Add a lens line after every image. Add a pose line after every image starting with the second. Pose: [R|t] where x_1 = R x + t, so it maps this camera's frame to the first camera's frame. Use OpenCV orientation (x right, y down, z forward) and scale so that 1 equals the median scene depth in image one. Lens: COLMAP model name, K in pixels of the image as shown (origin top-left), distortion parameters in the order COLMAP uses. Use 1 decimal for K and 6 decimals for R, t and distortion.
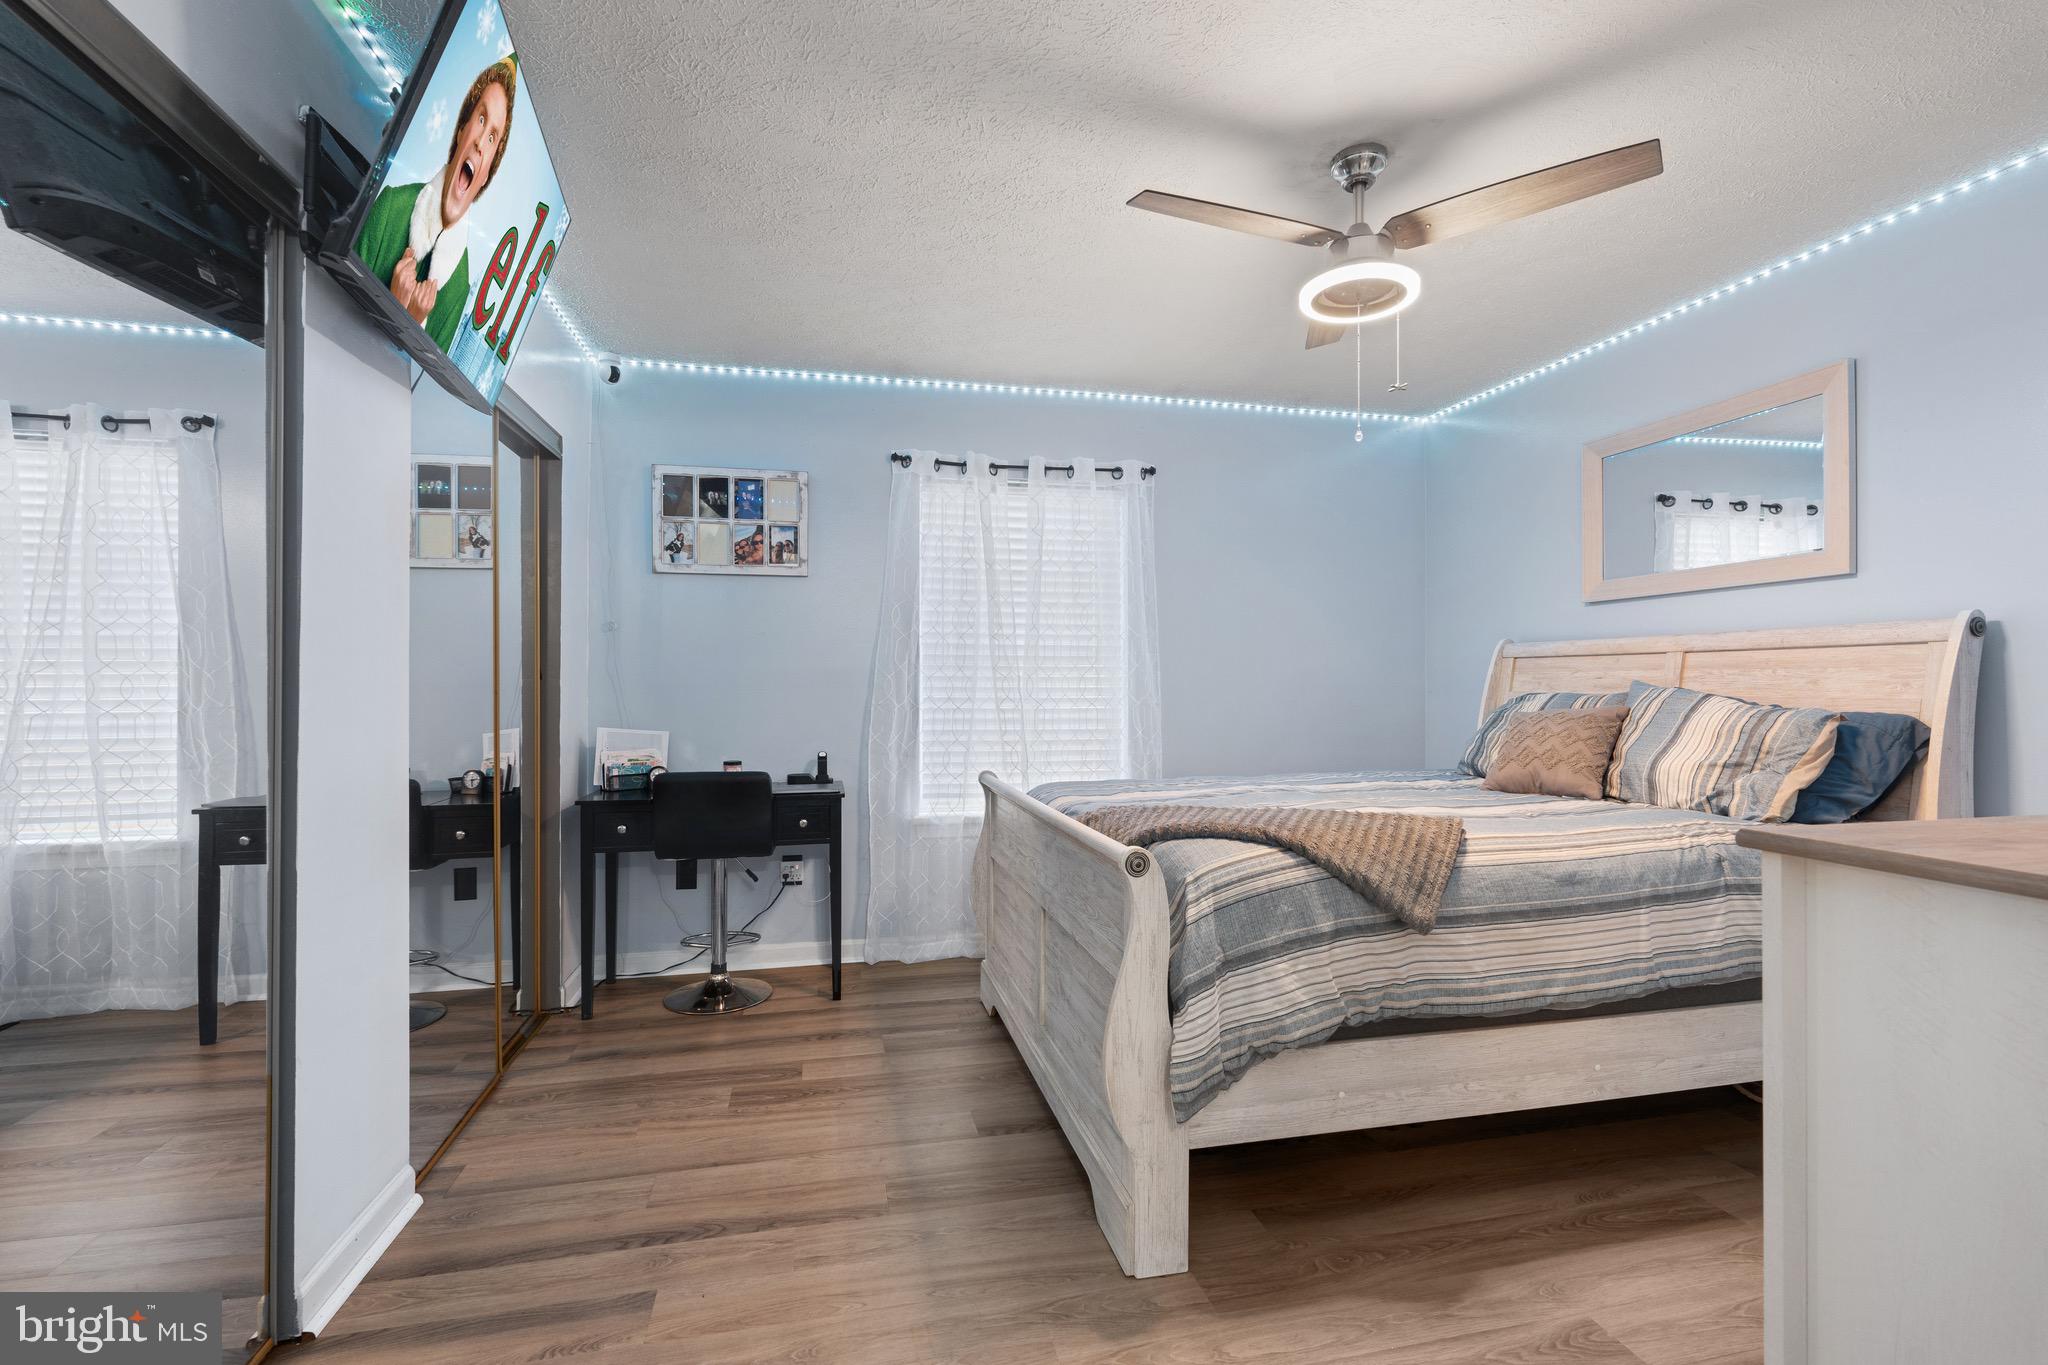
lens RADIAL K [[909.3, 0, 1017.6], [0, 909.3, 668.6], [0, 0, 1]] dist [-0.000998, 0.000364]
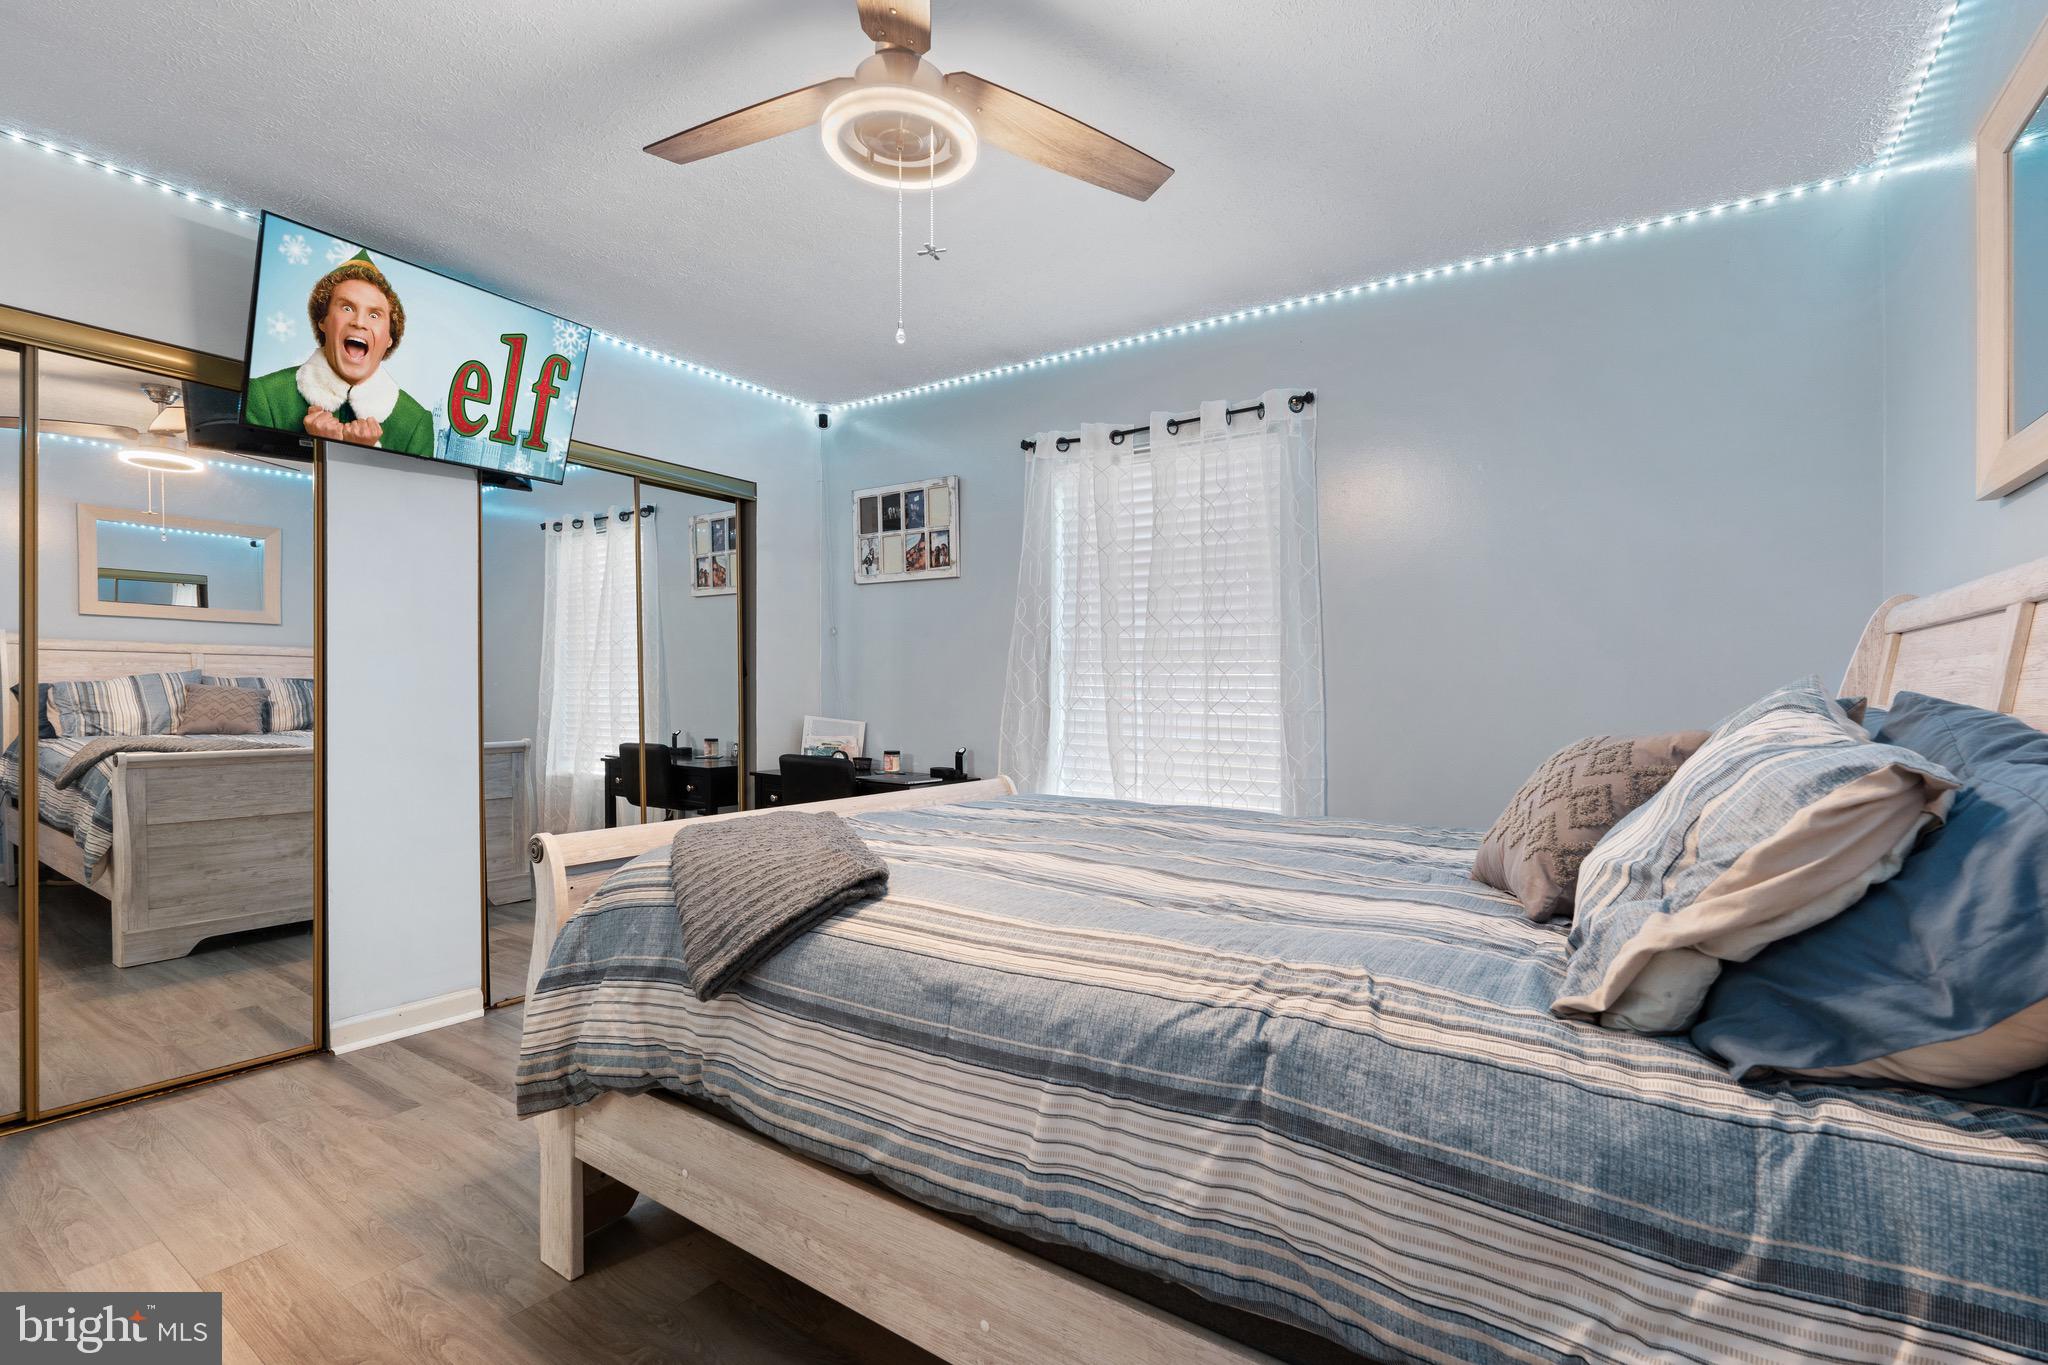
lens RADIAL K [[933.2, 0, 1010.3], [0, 933.2, 689.8], [0, 0, 1]] dist [-0.000481, 0.000389]
pose [[0.674709, 0.012163, -0.737984, 0.948485], [-0.002918, 0.999900, 0.013812, 0.017806], [0.738078, -0.007166, 0.674677, 0.531047]]
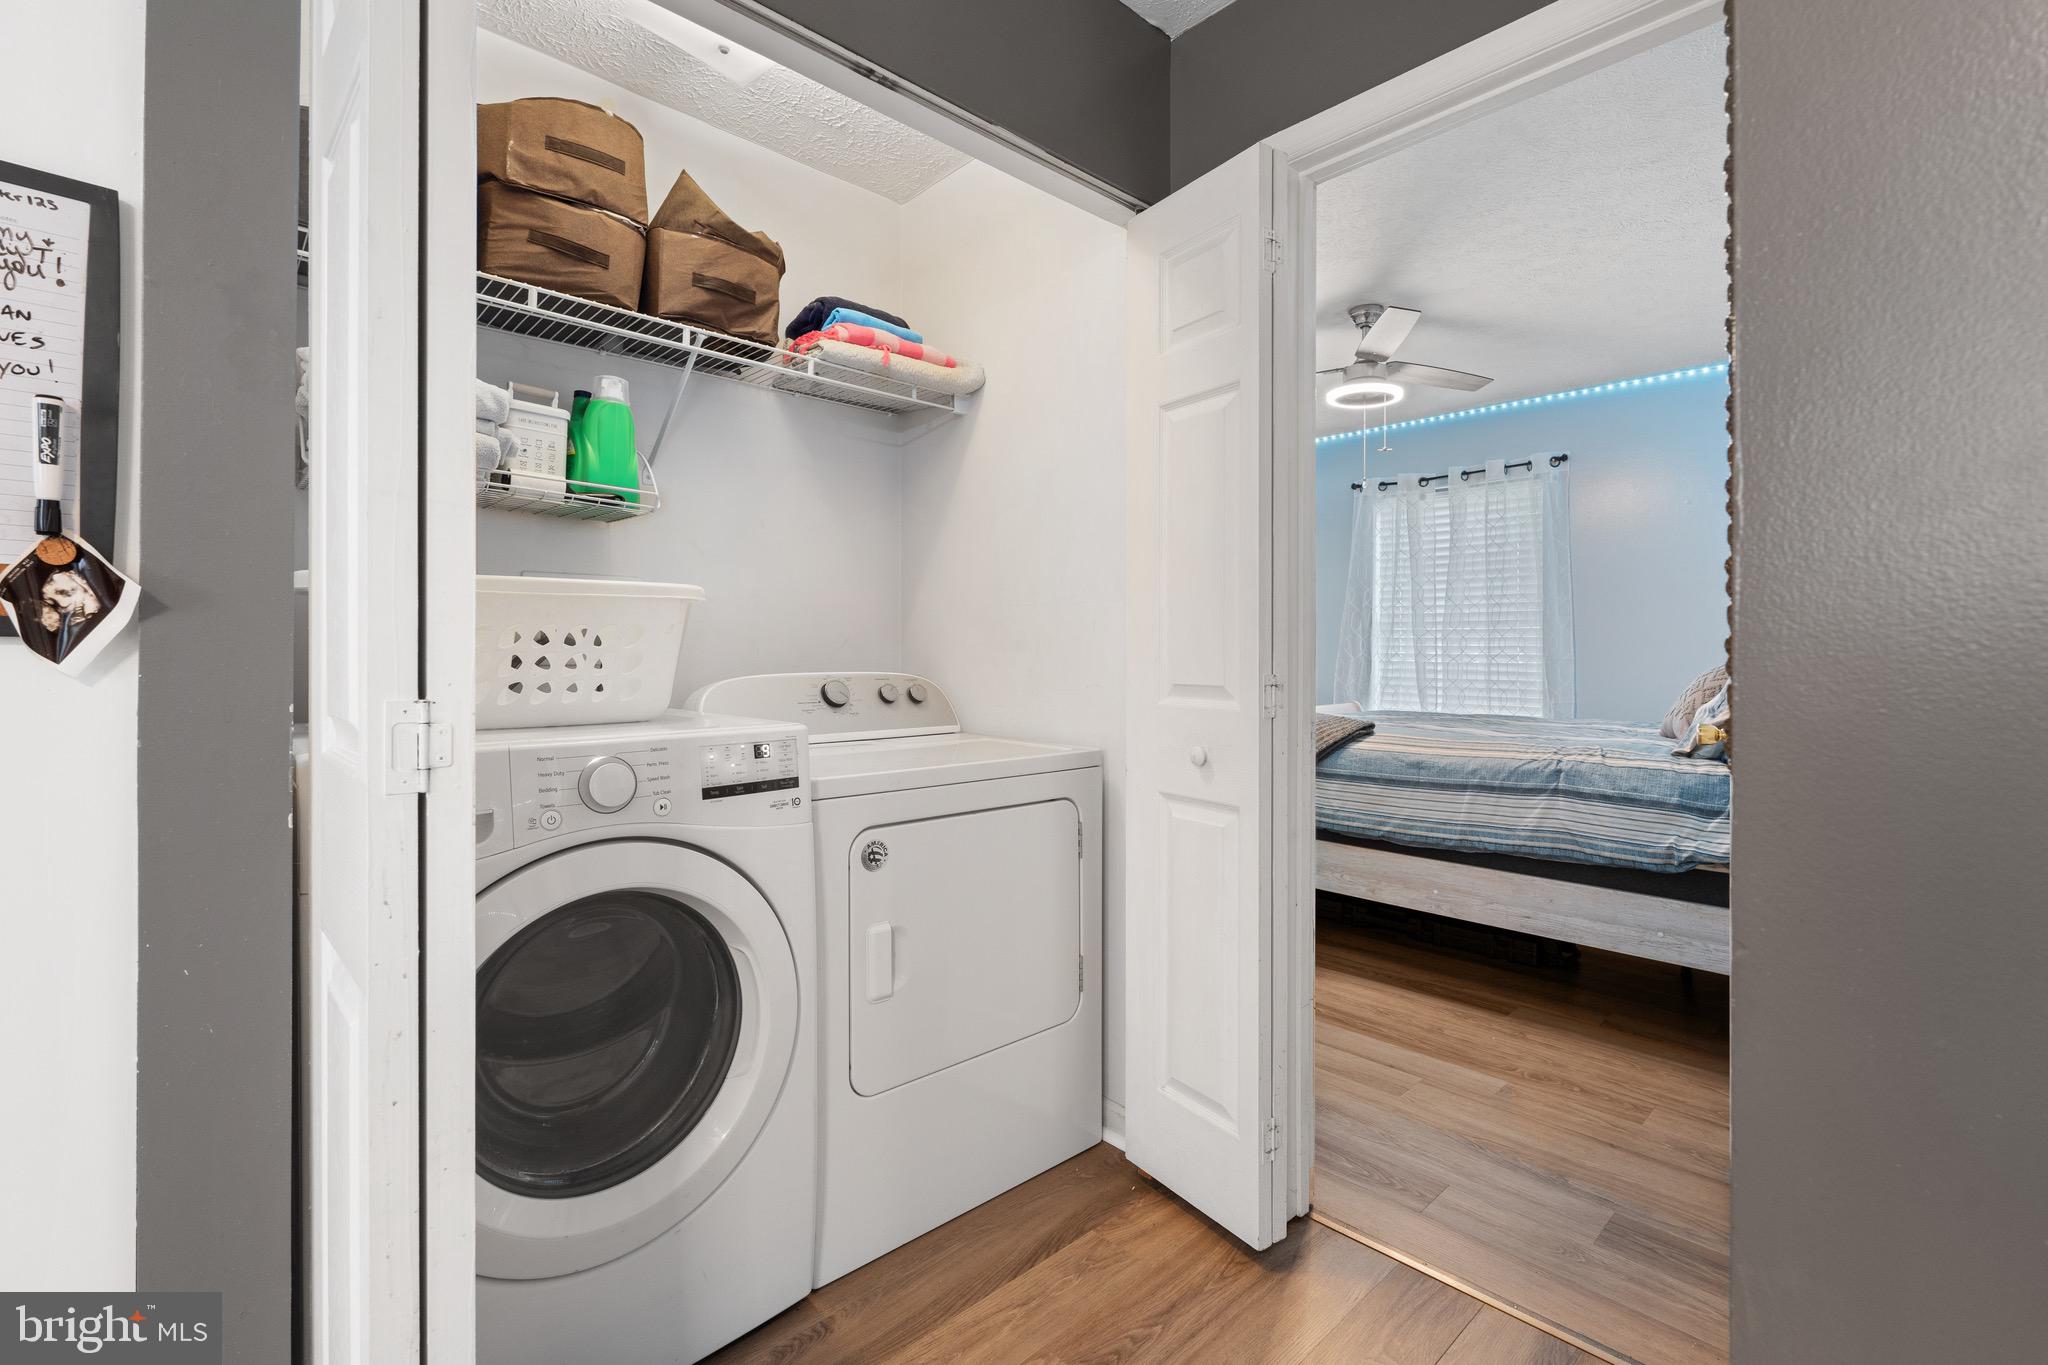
lens RADIAL K [[907.3, 0, 1023.2], [0, 907.3, 665.2], [0, 0, 1]] dist [-0.003064, -0.000259]
pose [[0.503379, 0.017351, -0.863892, 1.382814], [0.009842, 0.999618, 0.025811, 0.014653], [0.864010, -0.021495, 0.503016, -0.298010]]
